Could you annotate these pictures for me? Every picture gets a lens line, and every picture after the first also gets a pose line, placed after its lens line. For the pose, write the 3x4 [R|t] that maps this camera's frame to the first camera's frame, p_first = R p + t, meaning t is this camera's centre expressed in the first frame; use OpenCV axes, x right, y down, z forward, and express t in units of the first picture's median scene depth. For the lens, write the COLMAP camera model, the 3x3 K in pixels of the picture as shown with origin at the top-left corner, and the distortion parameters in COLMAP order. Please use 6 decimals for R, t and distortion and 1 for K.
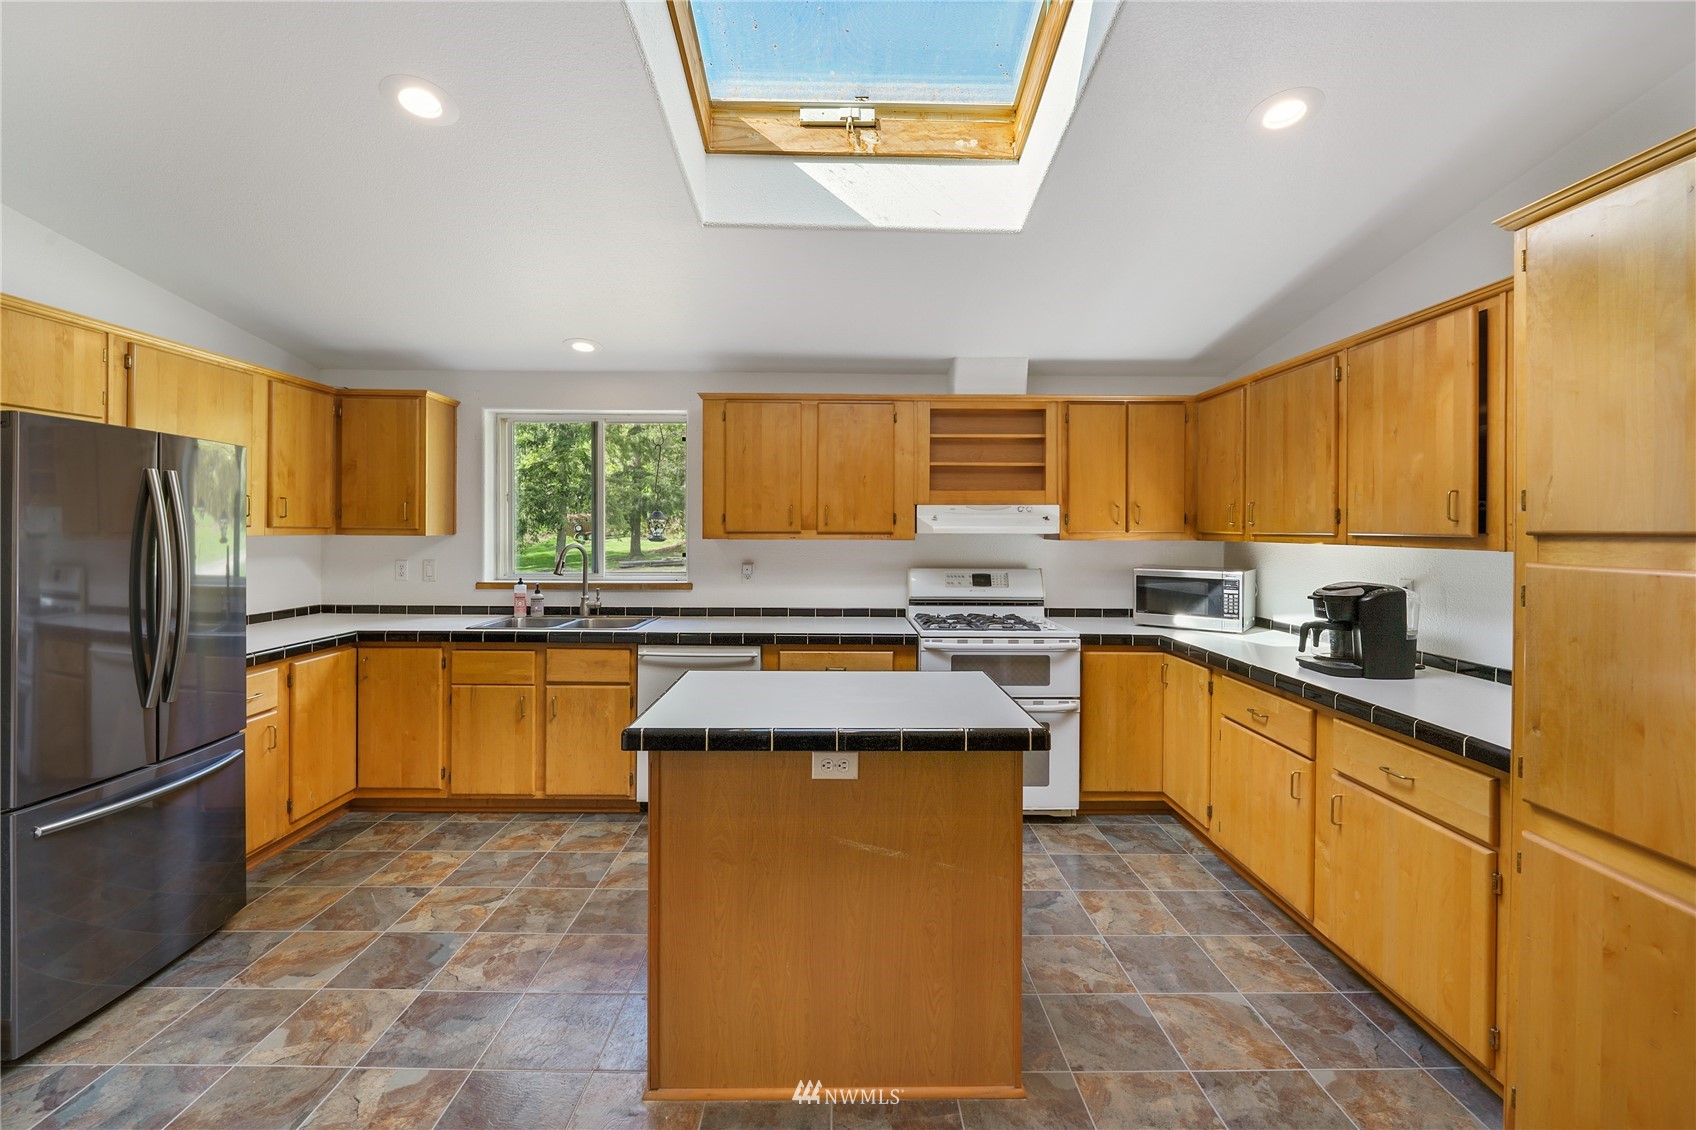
lens RADIAL K [[724.9, 0, 848.6], [0, 724.9, 530.9], [0, 0, 1]] dist [-0.012607, -0.000174]
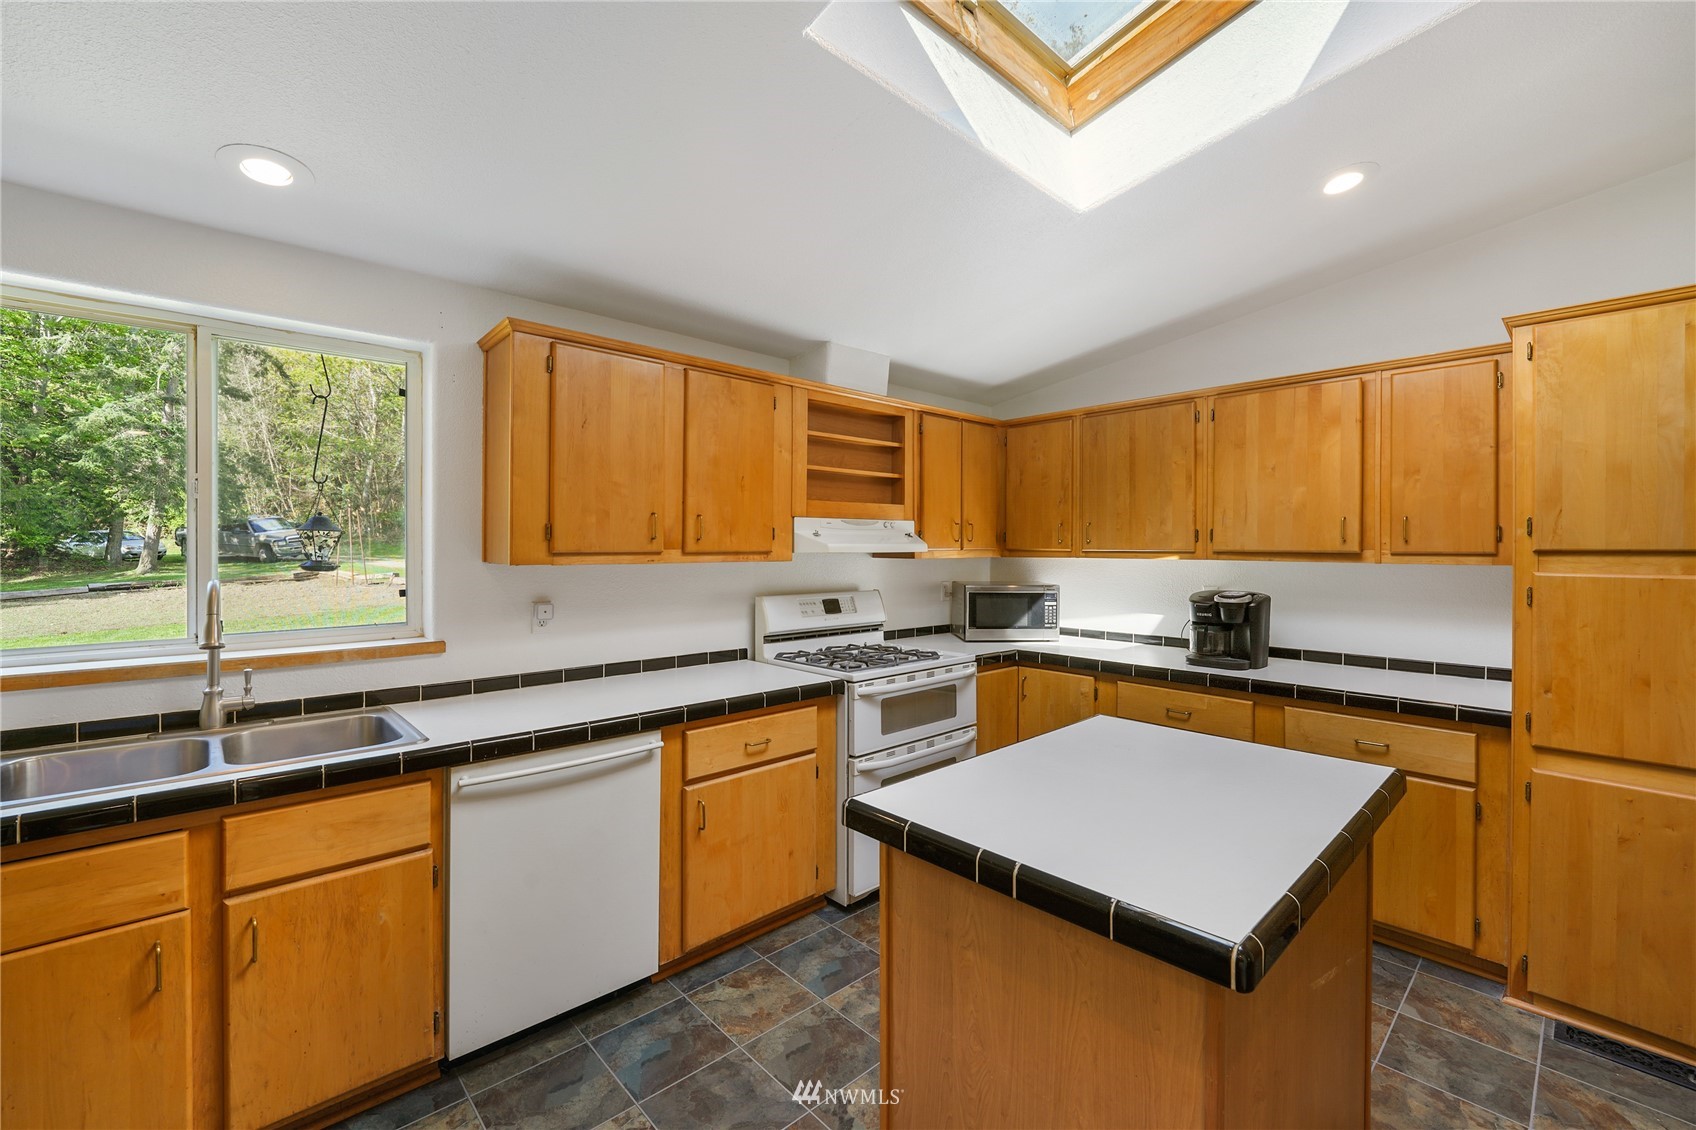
lens RADIAL K [[707.2, 0, 872.3], [0, 707.2, 549.0], [0, 0, 1]] dist [-0.013514, -0.000989]
pose [[0.733721, -0.004869, 0.679434, -0.387451], [0.003197, 0.999988, 0.003714, -0.003659], [-0.679444, -0.000553, 0.733728, 0.385808]]
